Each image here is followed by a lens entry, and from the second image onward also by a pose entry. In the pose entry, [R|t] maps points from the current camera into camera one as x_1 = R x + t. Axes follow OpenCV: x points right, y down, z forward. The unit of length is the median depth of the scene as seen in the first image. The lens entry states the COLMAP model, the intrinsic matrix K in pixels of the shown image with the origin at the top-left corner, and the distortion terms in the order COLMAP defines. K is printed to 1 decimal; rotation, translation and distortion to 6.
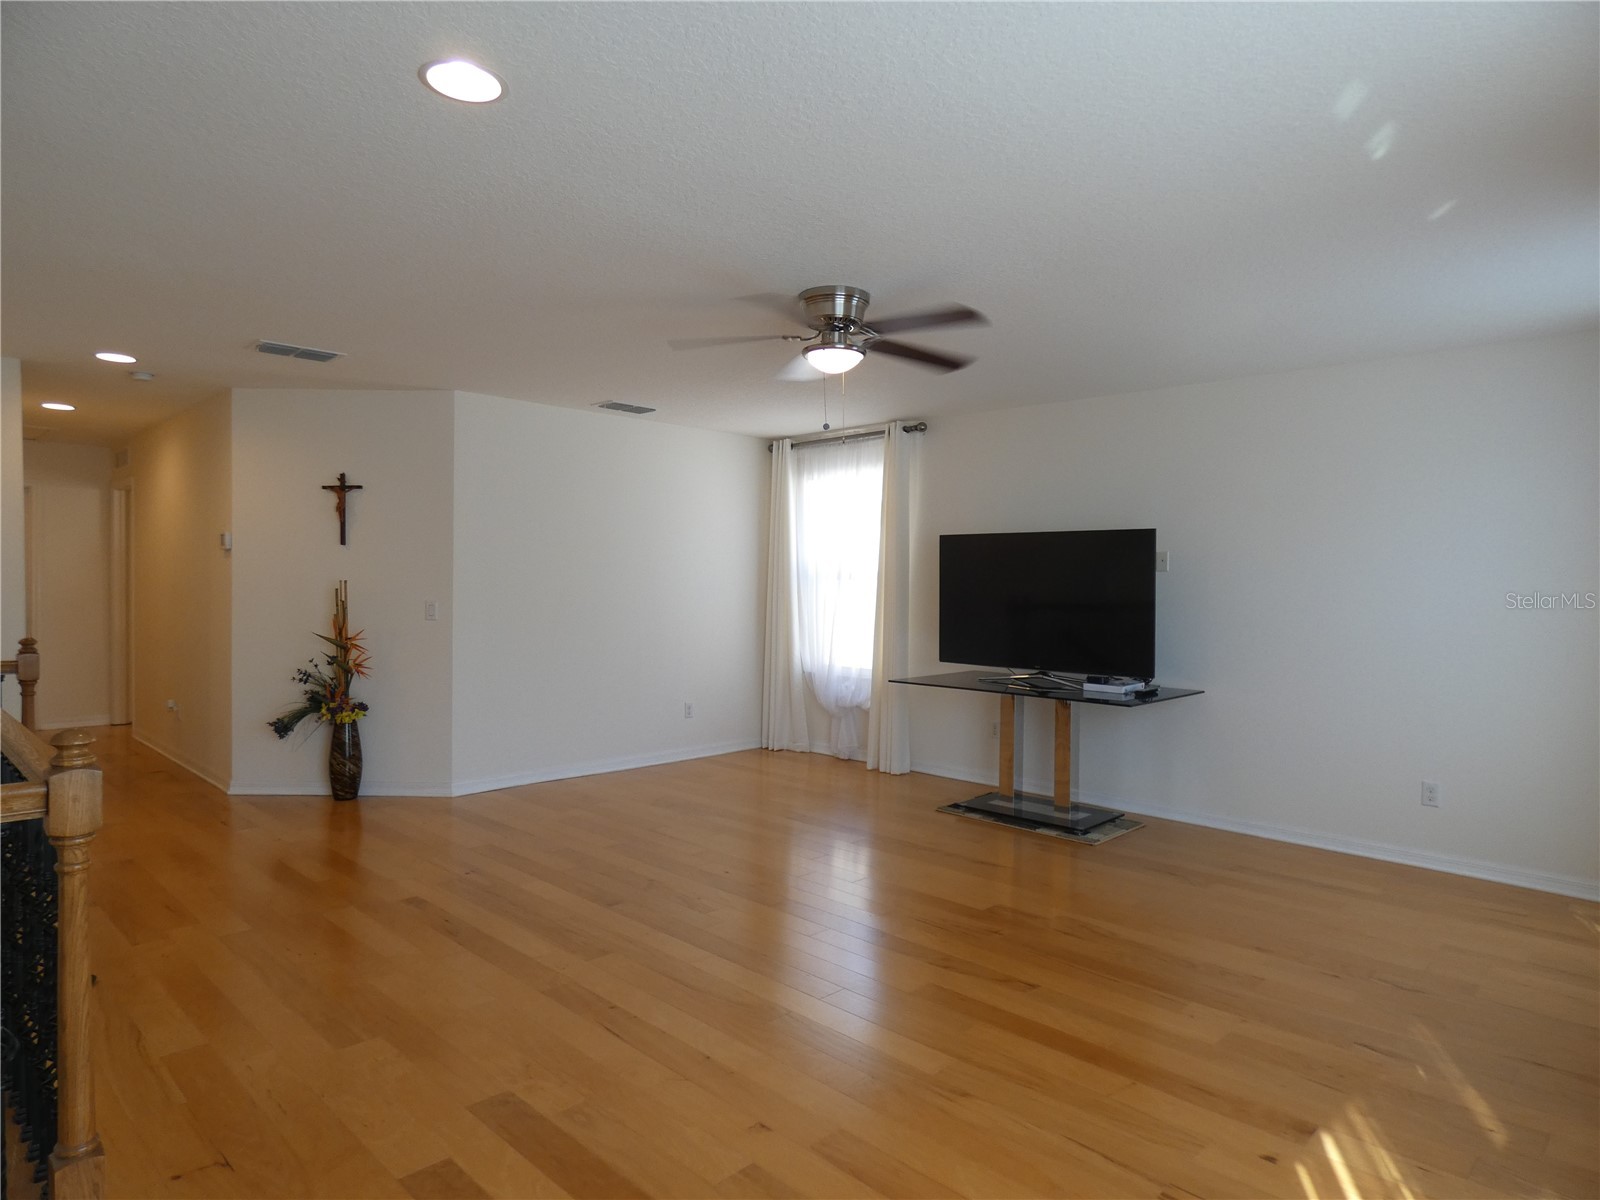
lens RADIAL K [[954.0, 0, 800.0], [0, 954.0, 600.0], [0, 0, 1]] dist [-0.003645, 0.022682]
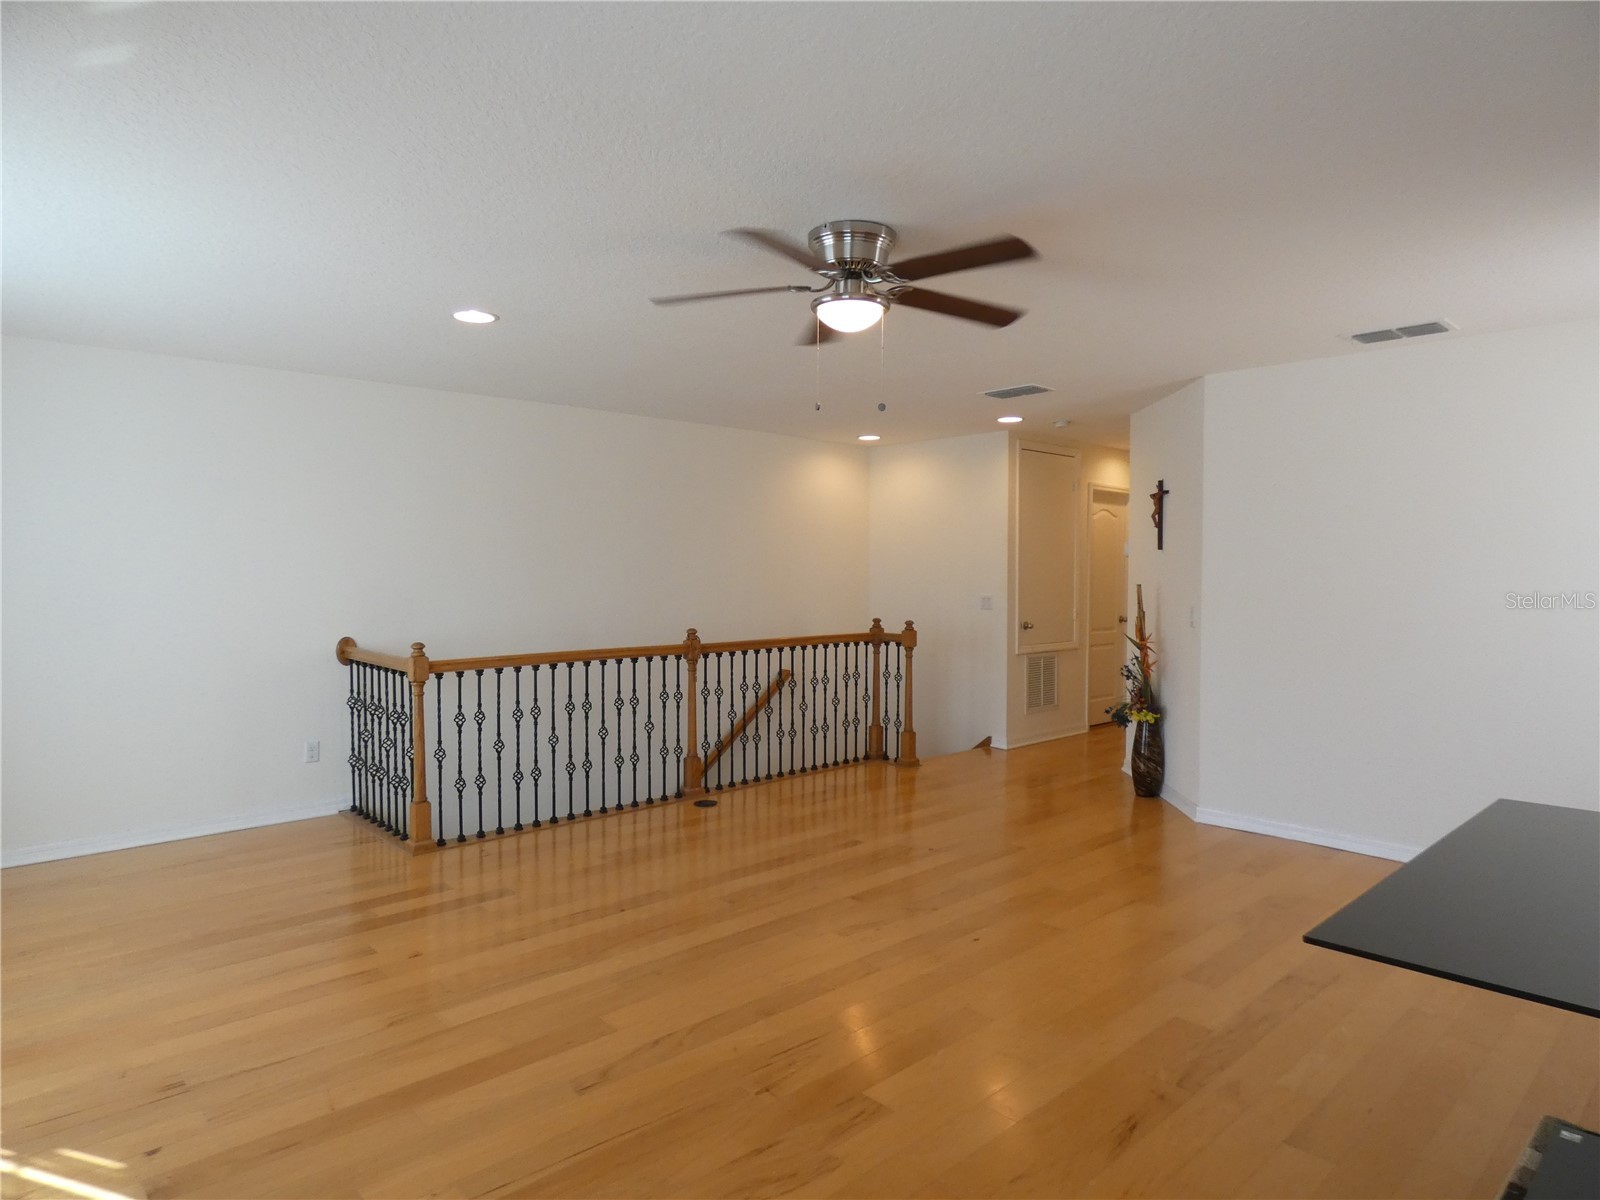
lens RADIAL K [[966.0, 0, 799.3], [0, 966.0, 575.7], [0, 0, 1]] dist [0.000679, 0.002621]
pose [[-0.029308, -0.006662, -0.999548, 0.863681], [-0.027675, 0.999600, -0.005851, -0.019720], [0.999187, 0.027491, -0.029481, 0.983072]]
